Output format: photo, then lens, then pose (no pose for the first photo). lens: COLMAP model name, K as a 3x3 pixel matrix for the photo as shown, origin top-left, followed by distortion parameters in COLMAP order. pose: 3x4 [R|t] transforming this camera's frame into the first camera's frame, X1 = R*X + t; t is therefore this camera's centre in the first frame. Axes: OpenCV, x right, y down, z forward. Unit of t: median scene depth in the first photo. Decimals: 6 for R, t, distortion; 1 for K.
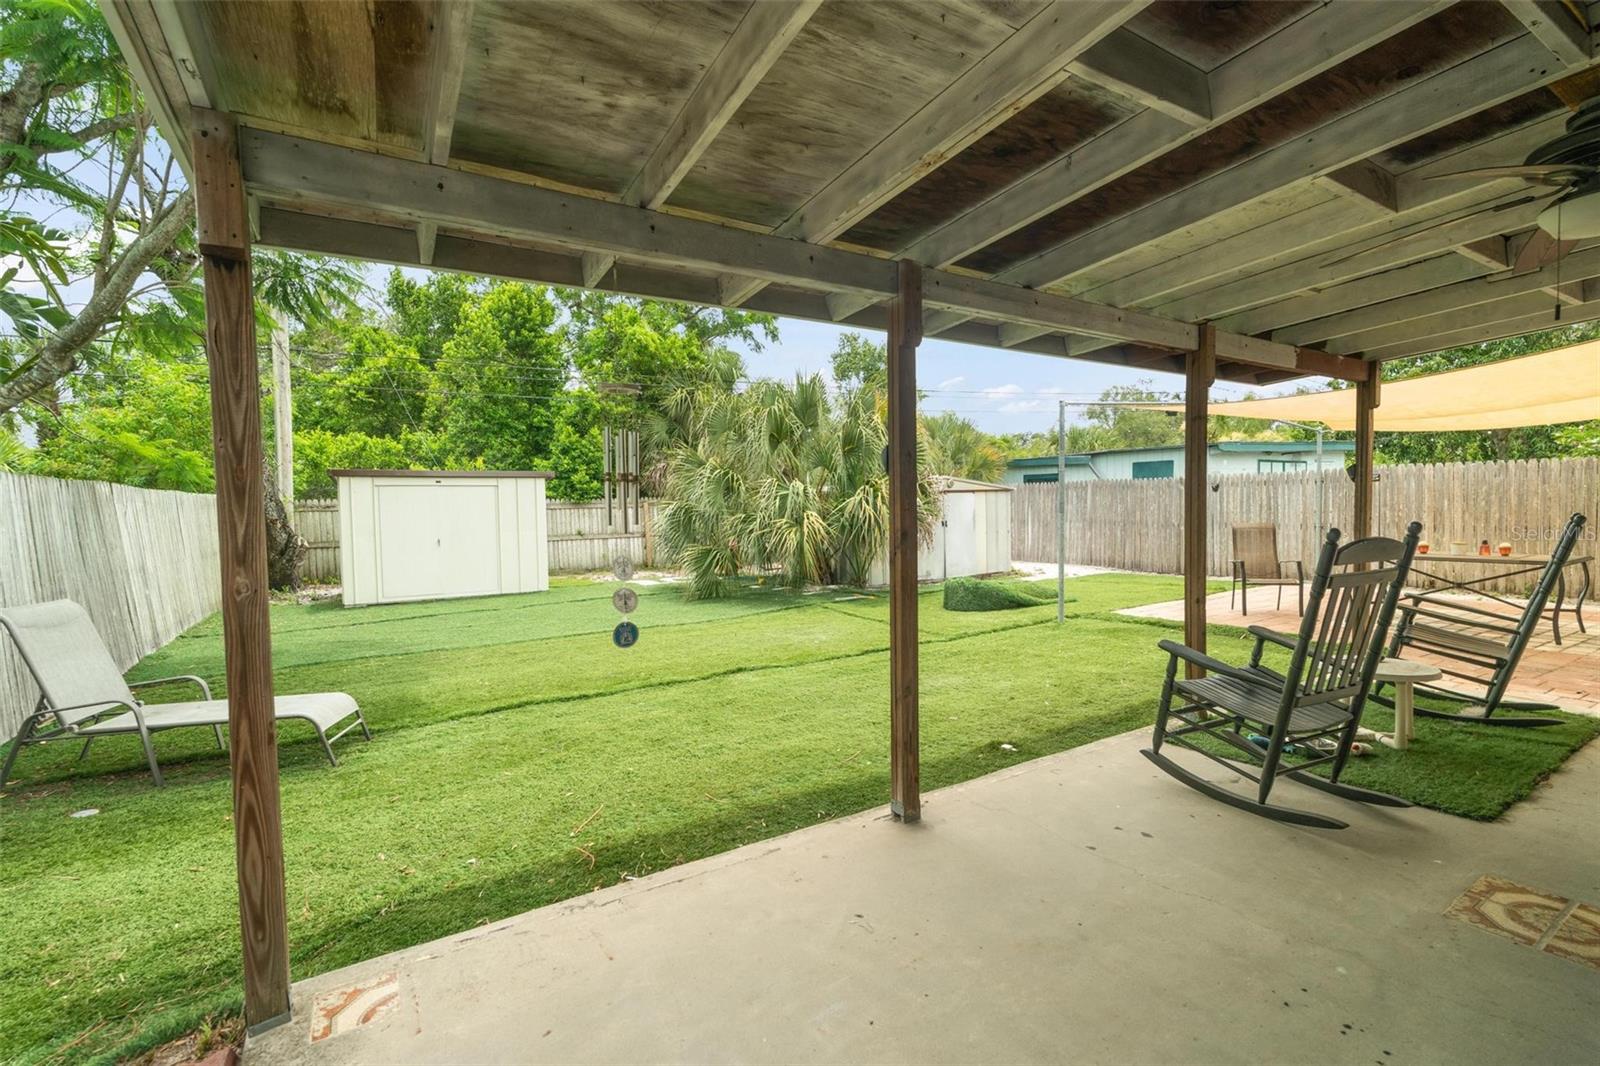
lens RADIAL K [[715.4, 0, 803.5], [0, 715.4, 509.6], [0, 0, 1]] dist [-0.000821, -0.000196]
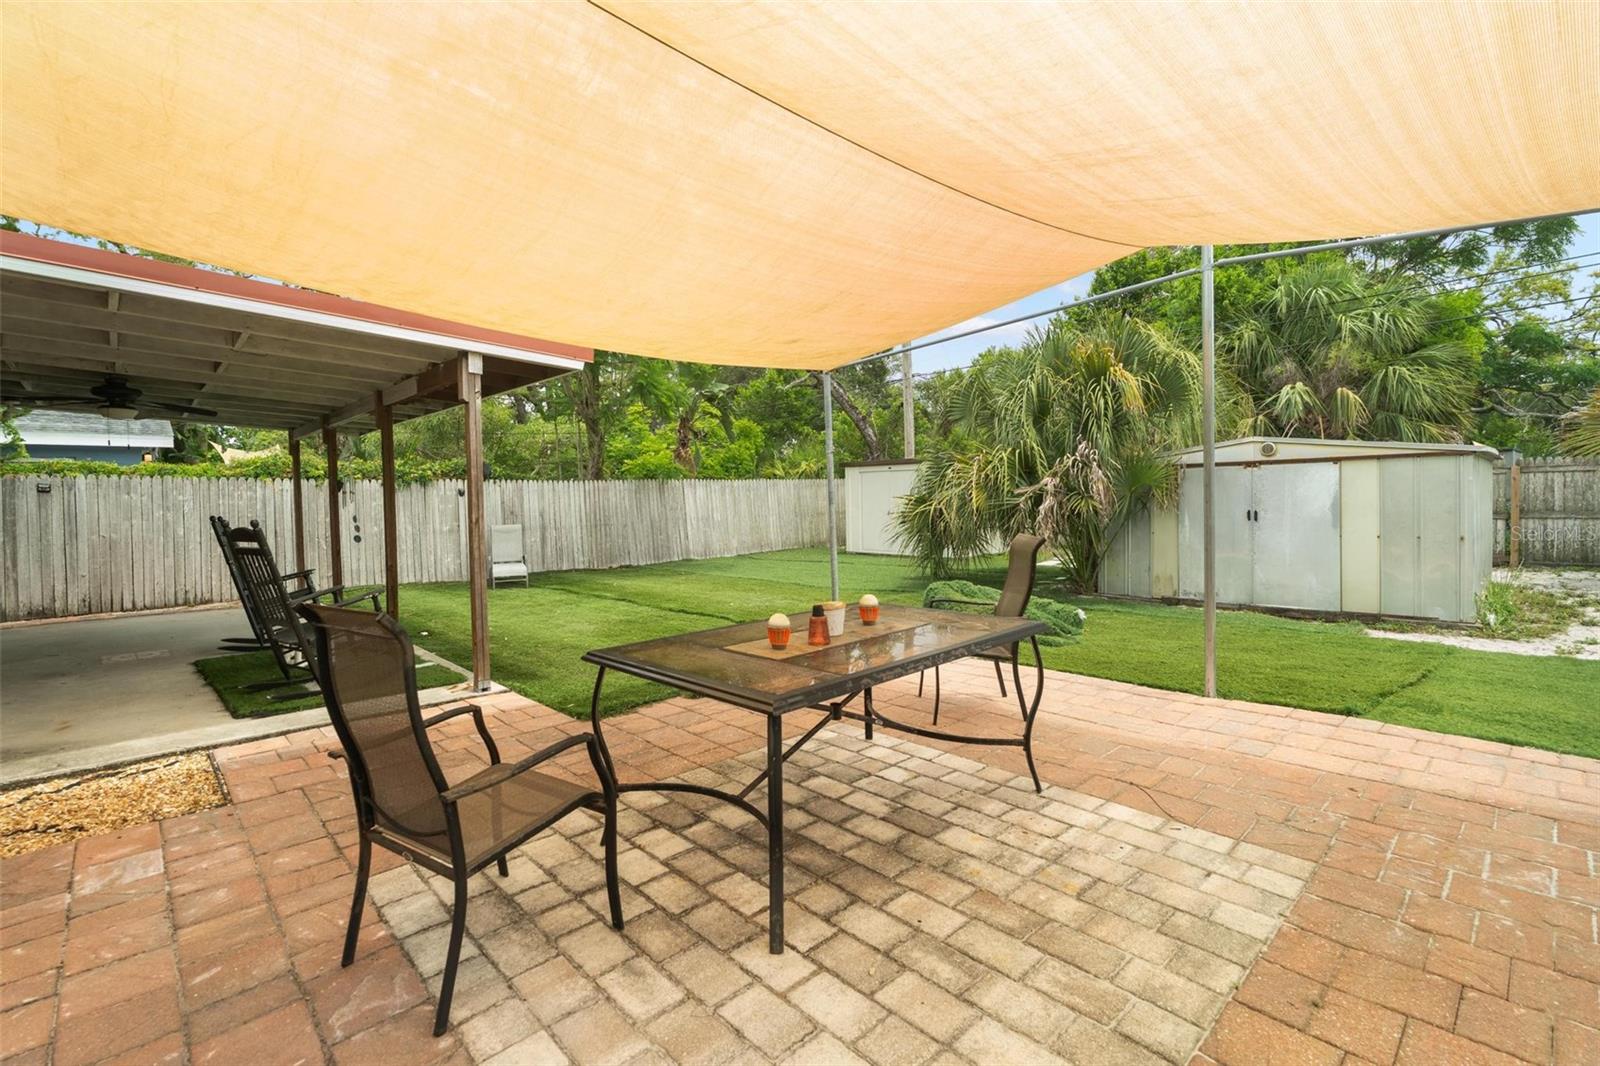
lens RADIAL K [[727.8, 0, 800.0], [0, 727.8, 533.0], [0, 0, 1]] dist [-0.001074, 0.000439]
pose [[0.203040, 0.061964, -0.977208, 0.823007], [0.015023, 0.997681, 0.066383, -0.014791], [0.979055, -0.028159, 0.201639, 0.563264]]
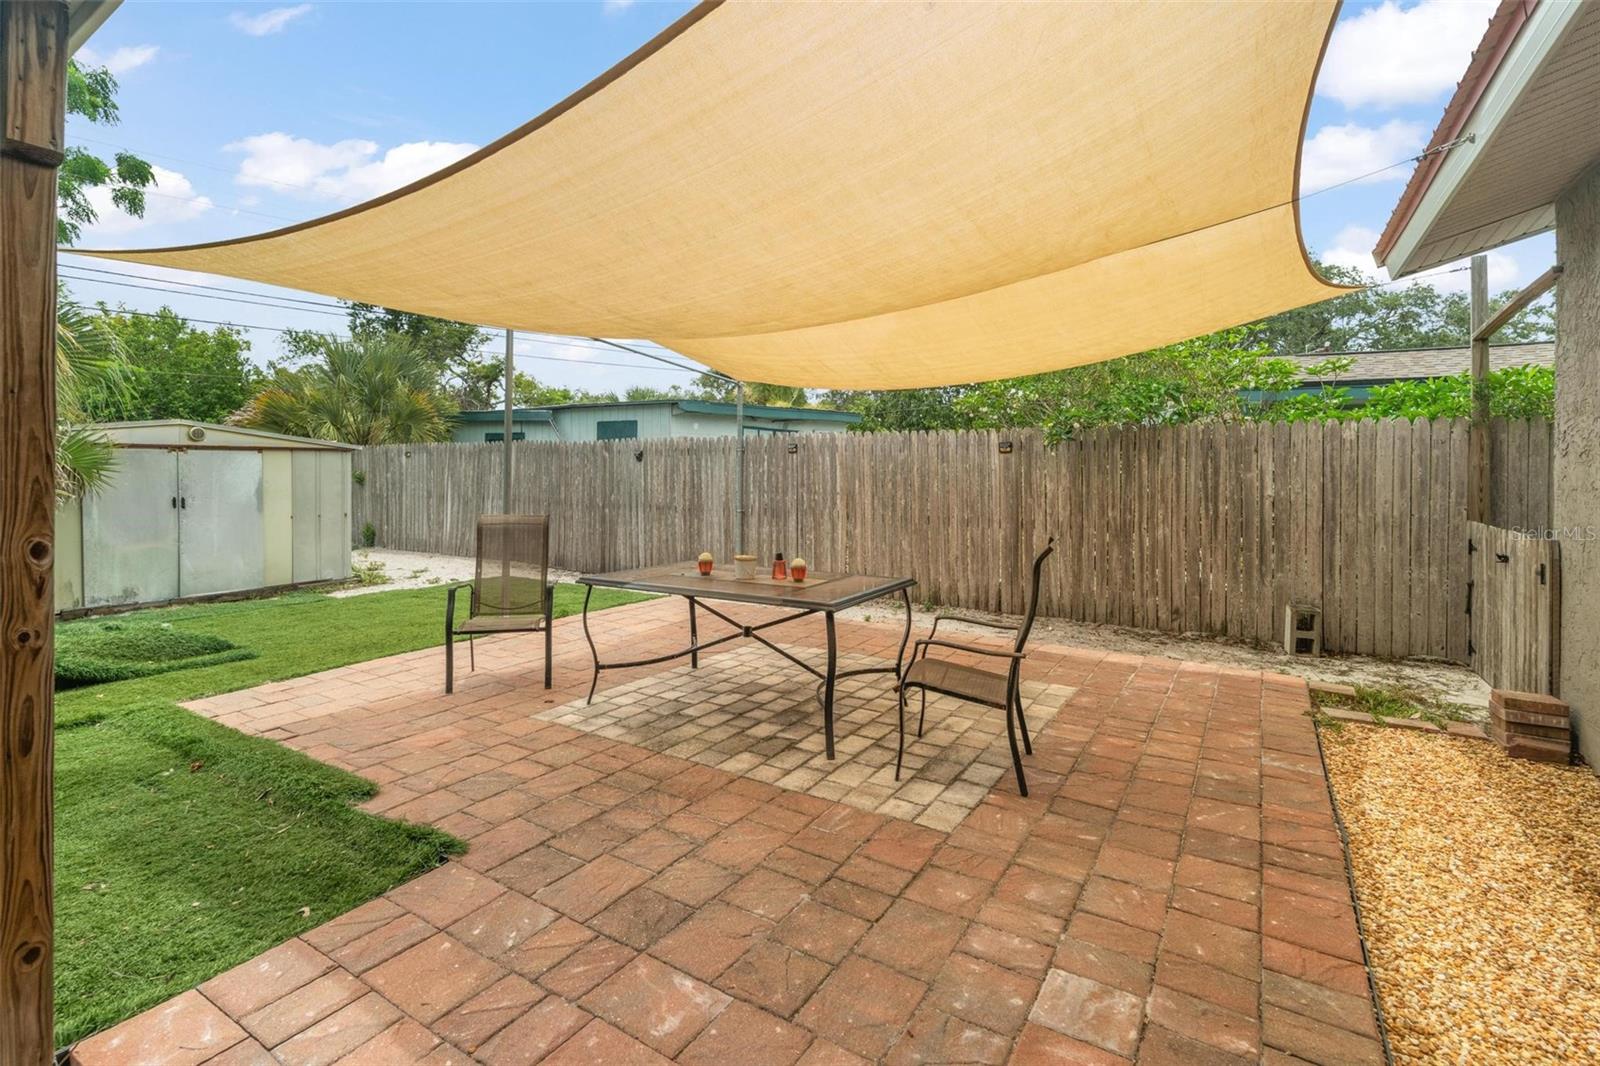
lens RADIAL K [[756.5, 0, 800.4], [0, 756.5, 479.7], [0, 0, 1]] dist [-0.000070, -0.000067]
pose [[0.888189, 0.019418, 0.459069, 0.408843], [-0.020929, 0.999779, -0.001797, -0.009749], [-0.459002, -0.008012, 0.888399, 0.265748]]
